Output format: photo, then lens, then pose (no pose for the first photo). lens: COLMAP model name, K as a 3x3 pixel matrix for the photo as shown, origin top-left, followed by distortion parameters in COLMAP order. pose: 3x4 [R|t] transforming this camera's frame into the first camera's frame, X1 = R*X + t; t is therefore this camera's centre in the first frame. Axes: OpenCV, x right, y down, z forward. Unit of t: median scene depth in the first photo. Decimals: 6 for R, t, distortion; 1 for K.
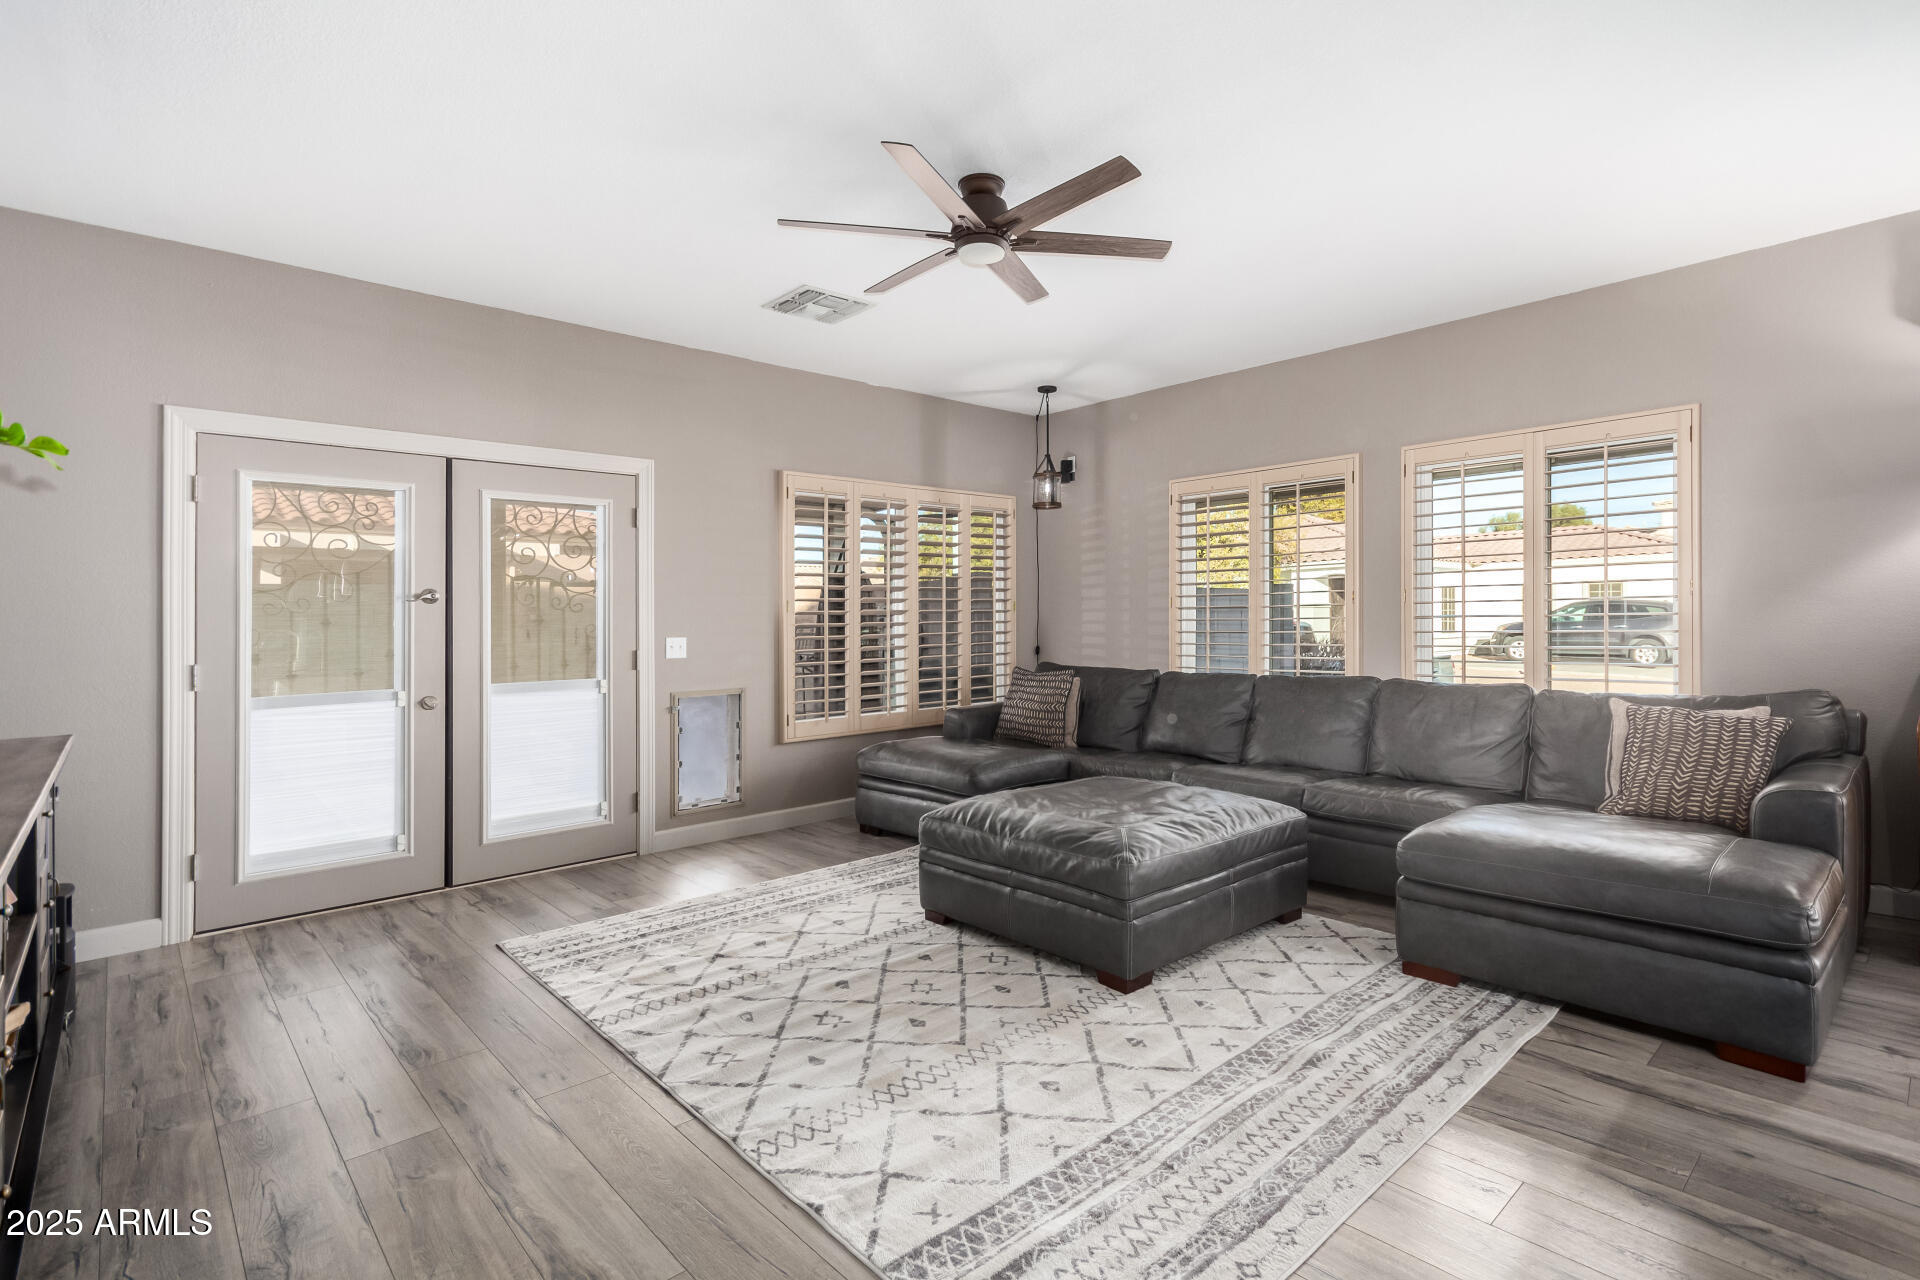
lens RADIAL K [[918.1, 0, 1028.2], [0, 918.1, 619.3], [0, 0, 1]] dist [-0.002363, -0.000234]
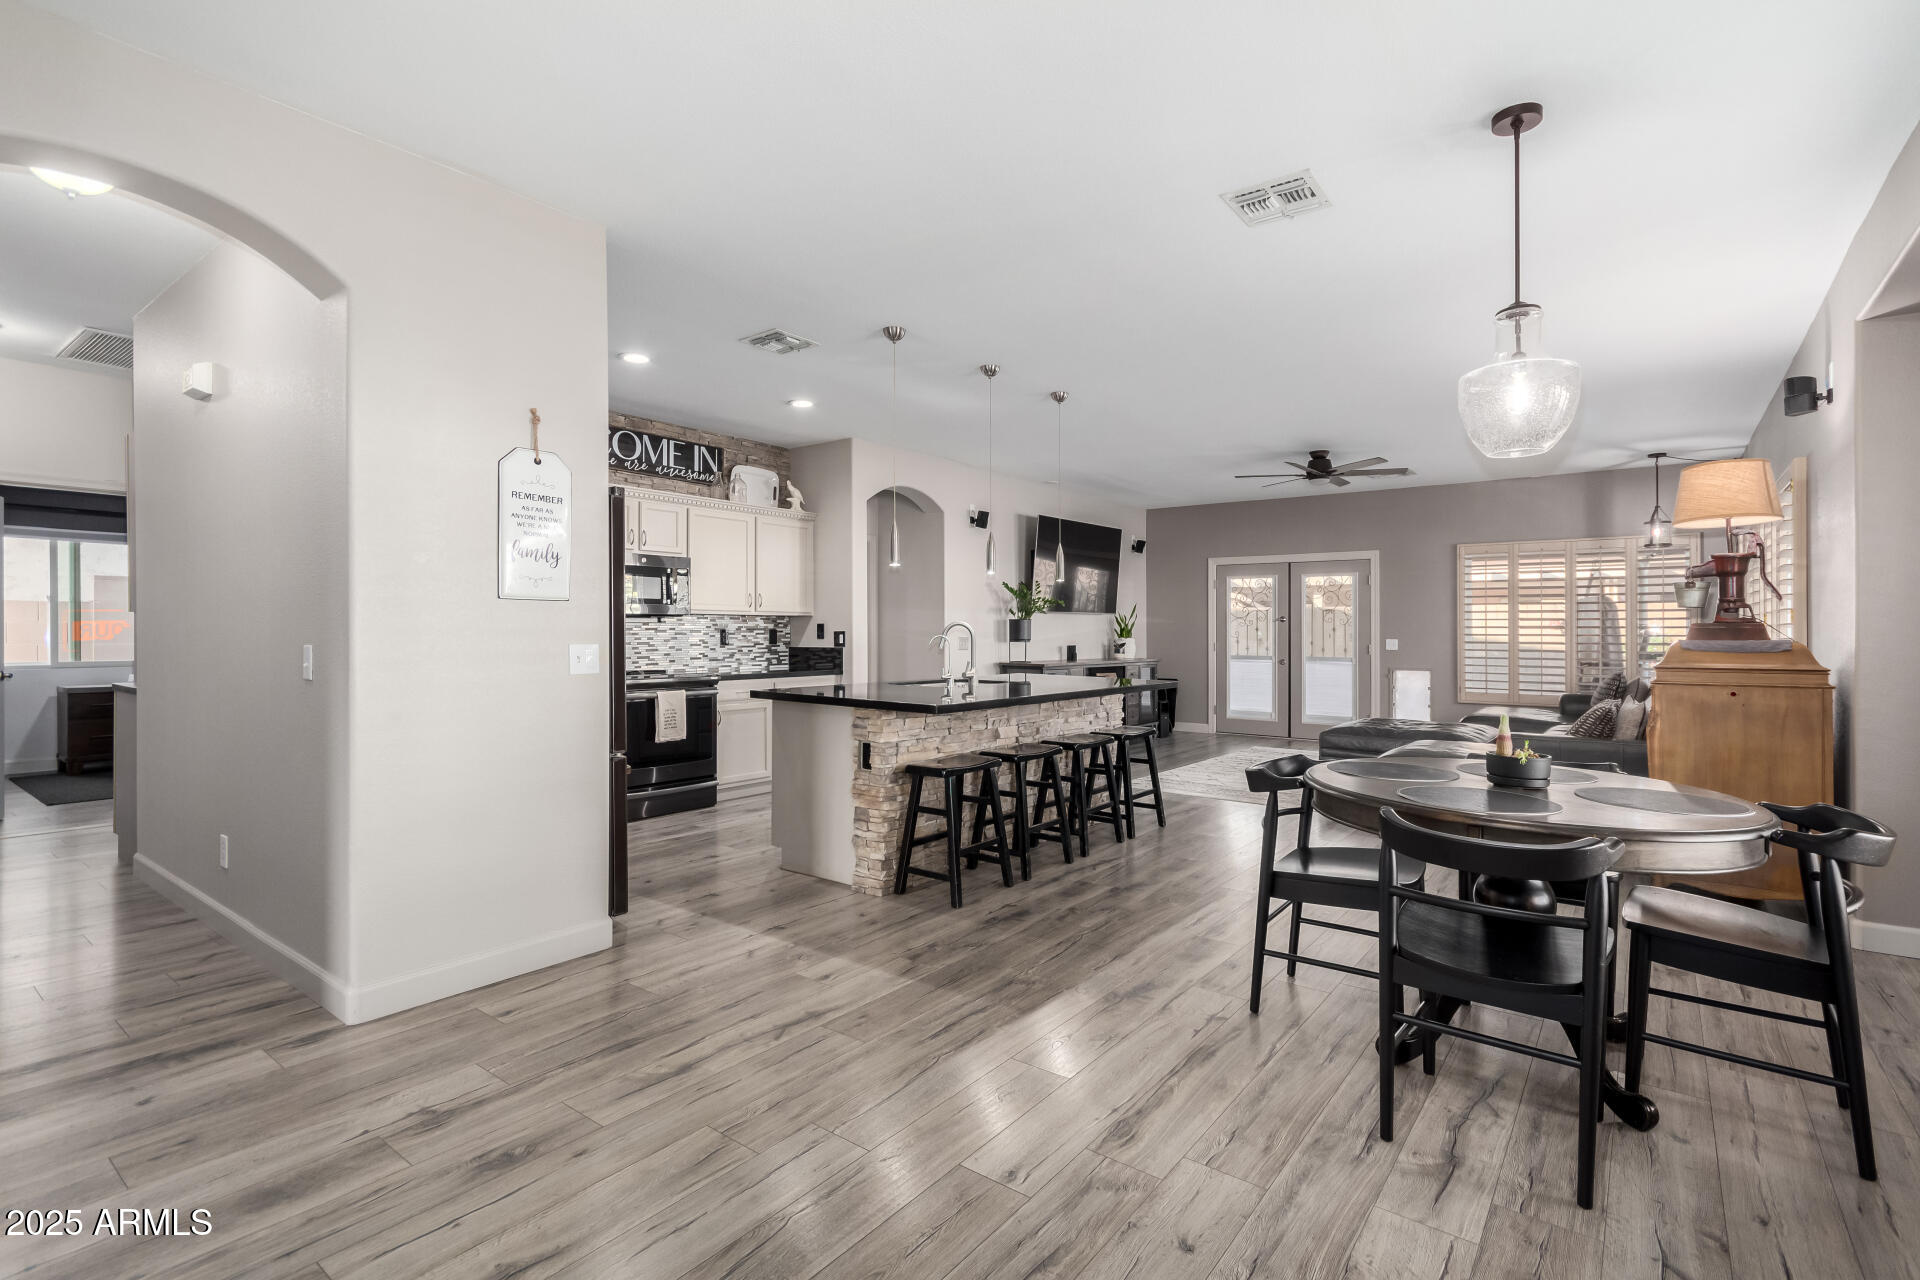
lens RADIAL K [[899.3, 0, 968.6], [0, 899.3, 626.8], [0, 0, 1]] dist [0.005185, 0.000581]
pose [[0.141643, 0.011080, -0.989856, 1.917488], [-0.003990, 0.999936, 0.010622, -0.031549], [0.989910, 0.002445, 0.141678, -0.227155]]
